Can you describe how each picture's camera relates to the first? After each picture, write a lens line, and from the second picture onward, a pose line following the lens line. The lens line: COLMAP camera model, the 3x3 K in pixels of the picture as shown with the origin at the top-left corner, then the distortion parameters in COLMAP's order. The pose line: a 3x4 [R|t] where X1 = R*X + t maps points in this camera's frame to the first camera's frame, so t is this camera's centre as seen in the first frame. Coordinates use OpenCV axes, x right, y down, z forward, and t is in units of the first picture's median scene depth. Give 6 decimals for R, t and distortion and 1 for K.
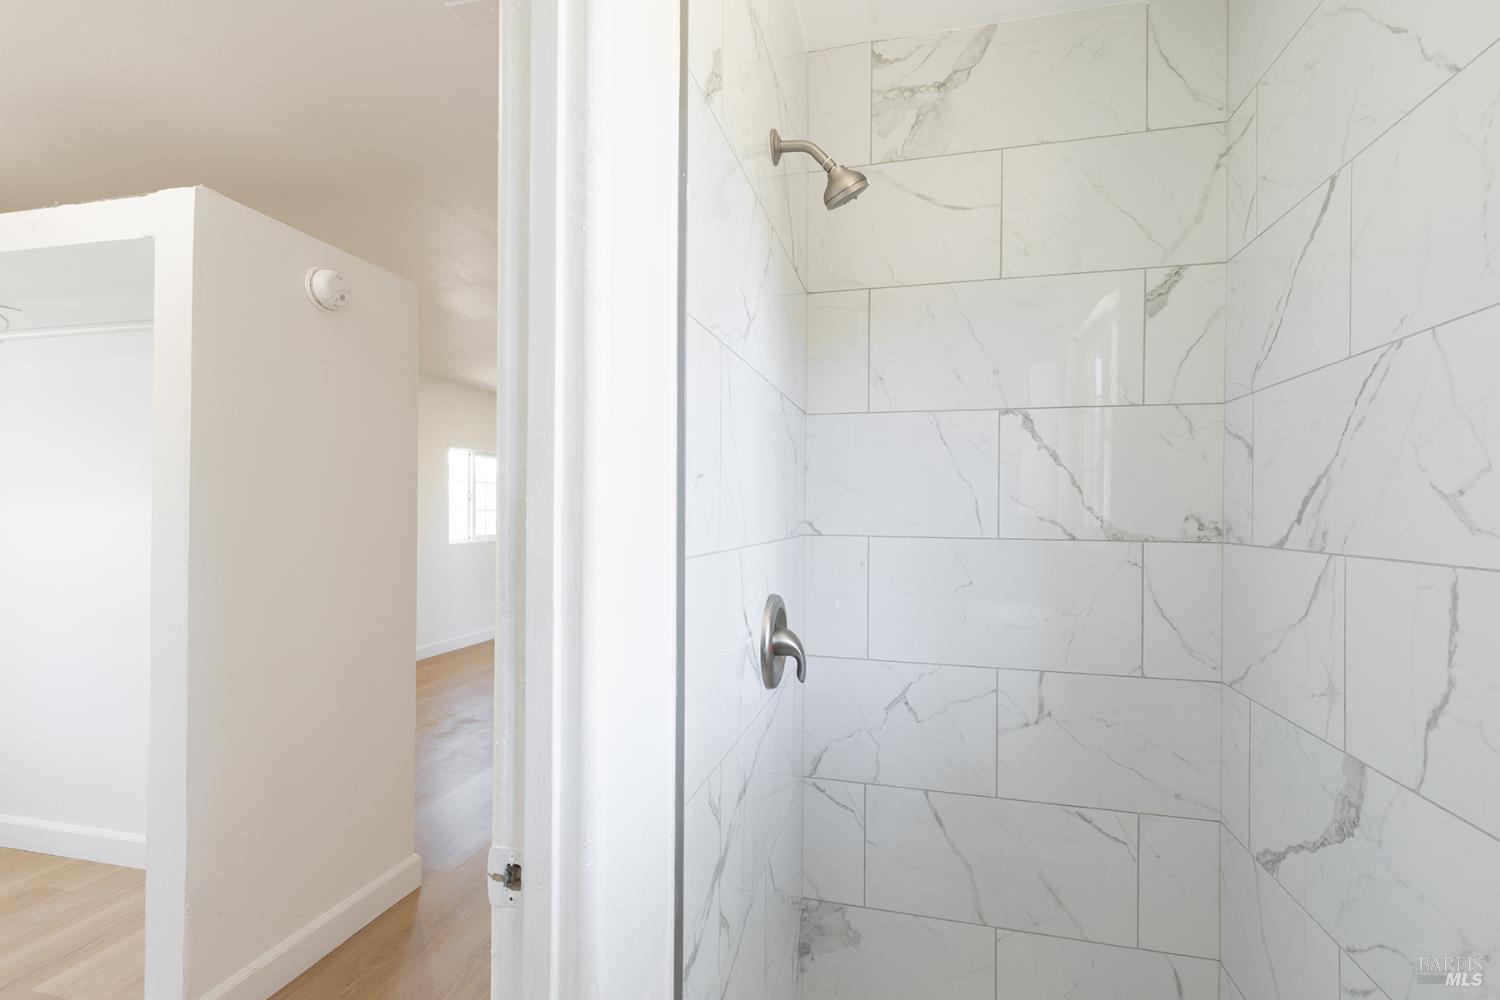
lens RADIAL K [[670.1, 0, 751.0], [0, 670.1, 505.8], [0, 0, 1]] dist [0.003303, 0.001650]
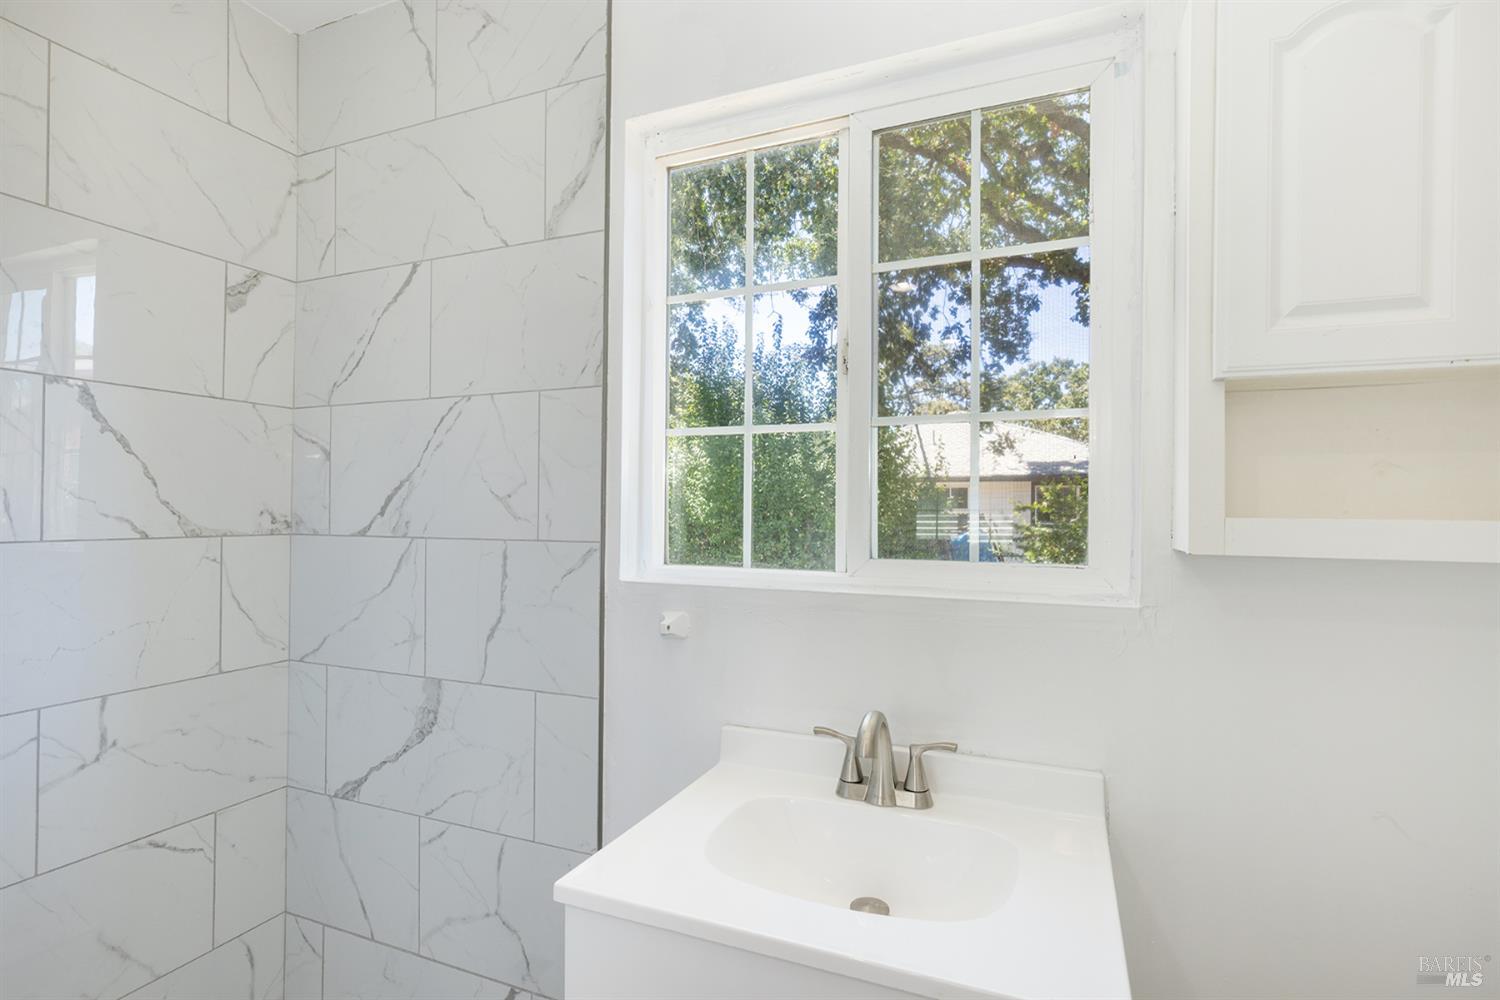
lens RADIAL K [[729.7, 0, 749.7], [0, 729.7, 502.8], [0, 0, 1]] dist [0.004443, 0.000618]
pose [[0.152996, 0.002222, 0.988224, -0.373844], [-0.011273, 0.999936, -0.000503, -0.004808], [-0.988162, -0.011064, 0.153012, 0.066355]]
